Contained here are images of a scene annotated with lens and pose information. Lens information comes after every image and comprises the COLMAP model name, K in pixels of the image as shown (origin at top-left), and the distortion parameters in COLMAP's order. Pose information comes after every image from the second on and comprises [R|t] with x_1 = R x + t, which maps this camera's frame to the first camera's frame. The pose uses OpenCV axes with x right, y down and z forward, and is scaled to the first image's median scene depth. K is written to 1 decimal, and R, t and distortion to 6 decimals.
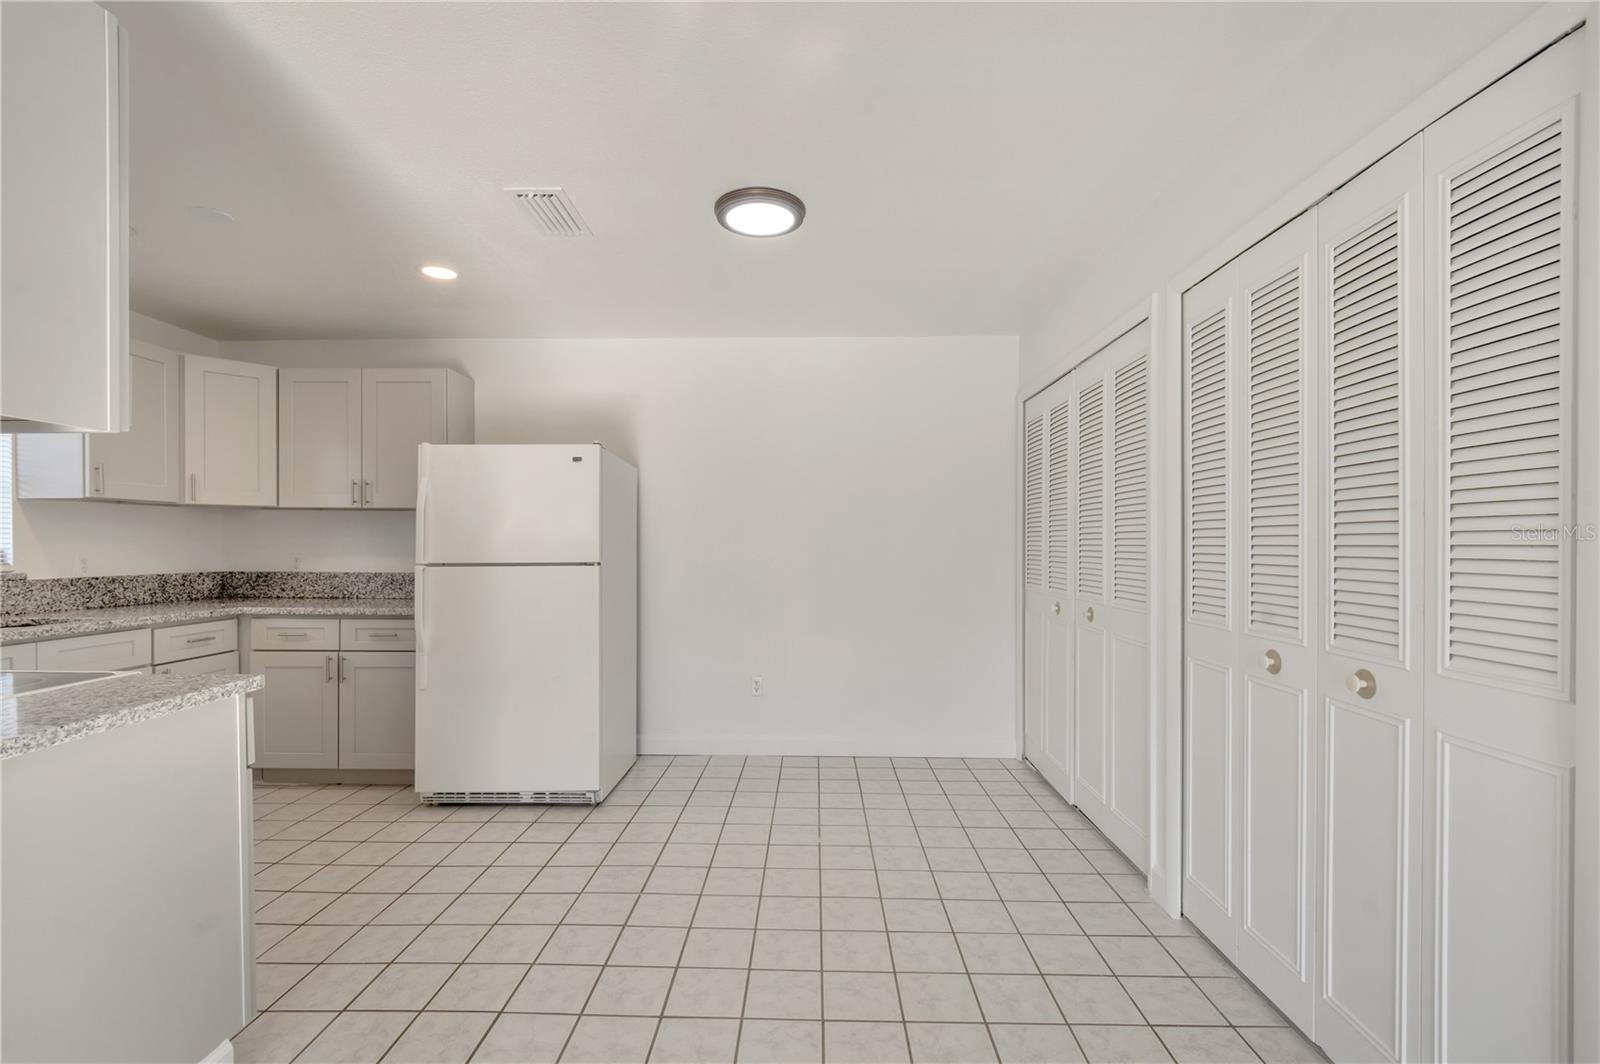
lens RADIAL K [[698.8, 0, 808.5], [0, 698.8, 546.9], [0, 0, 1]] dist [-0.002159, -0.001915]
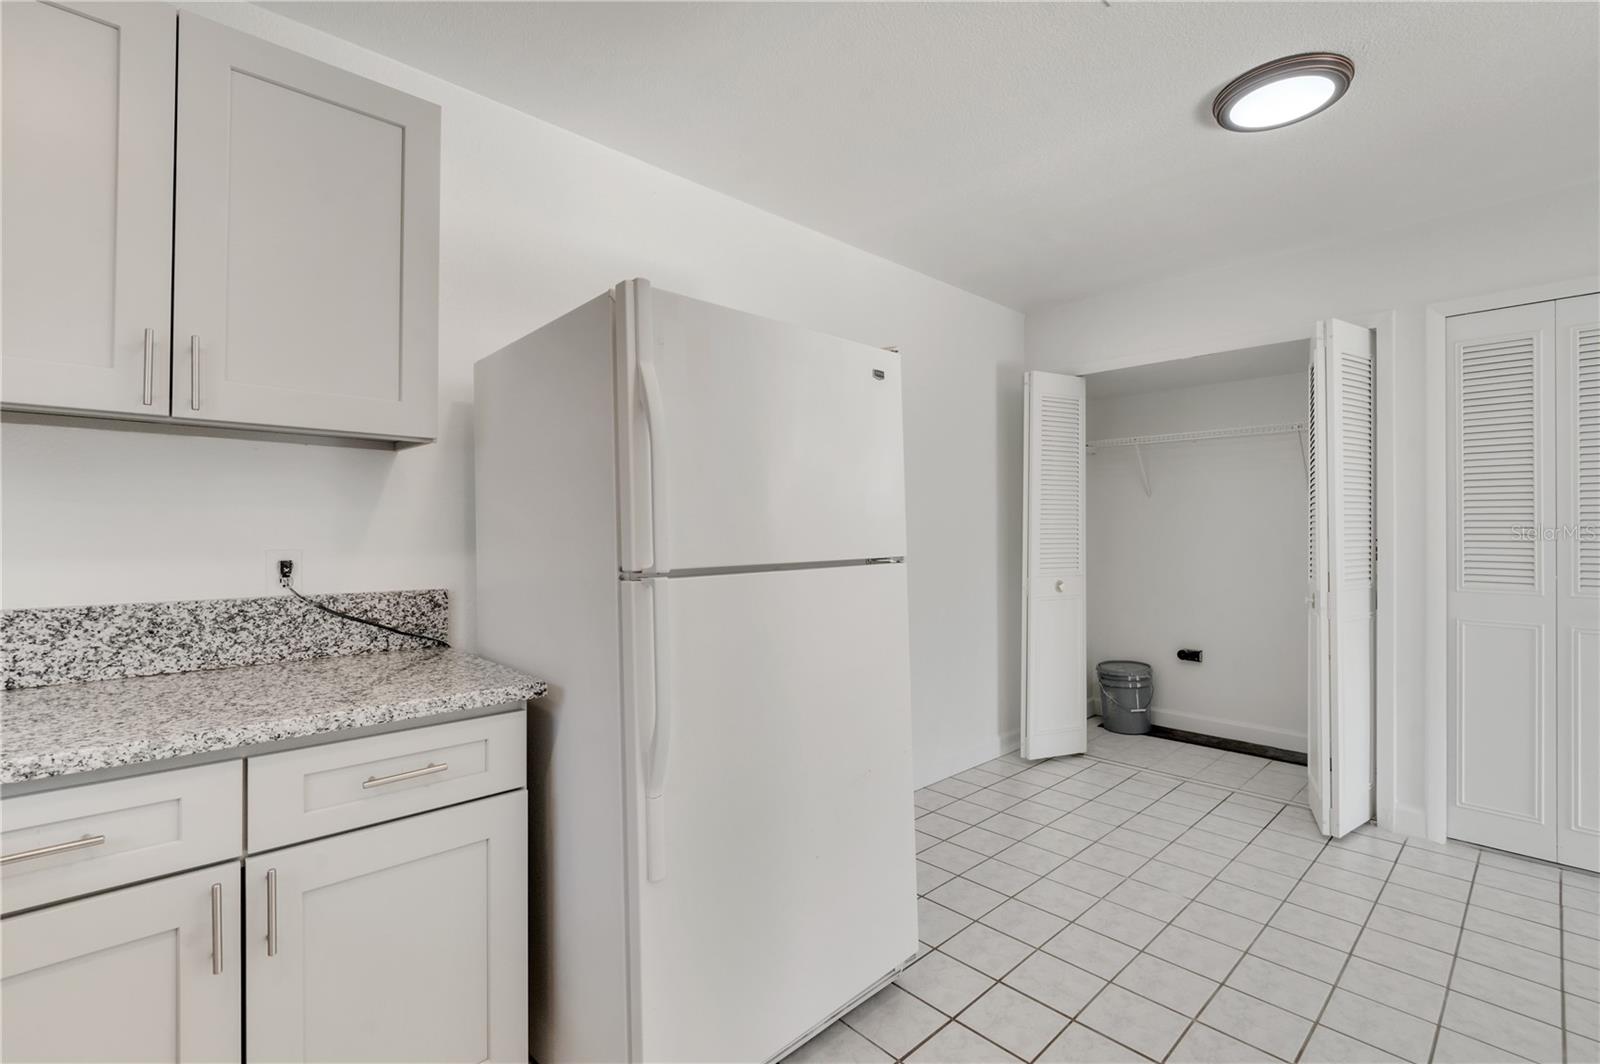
lens RADIAL K [[698.8, 0, 801.9], [0, 698.8, 535.0], [0, 0, 1]] dist [-0.002159, -0.001915]
pose [[0.720558, -0.000640, 0.693395, -0.604716], [0.004026, 0.999987, -0.003261, 0.003811], [-0.693383, 0.005142, 0.720550, 0.506326]]
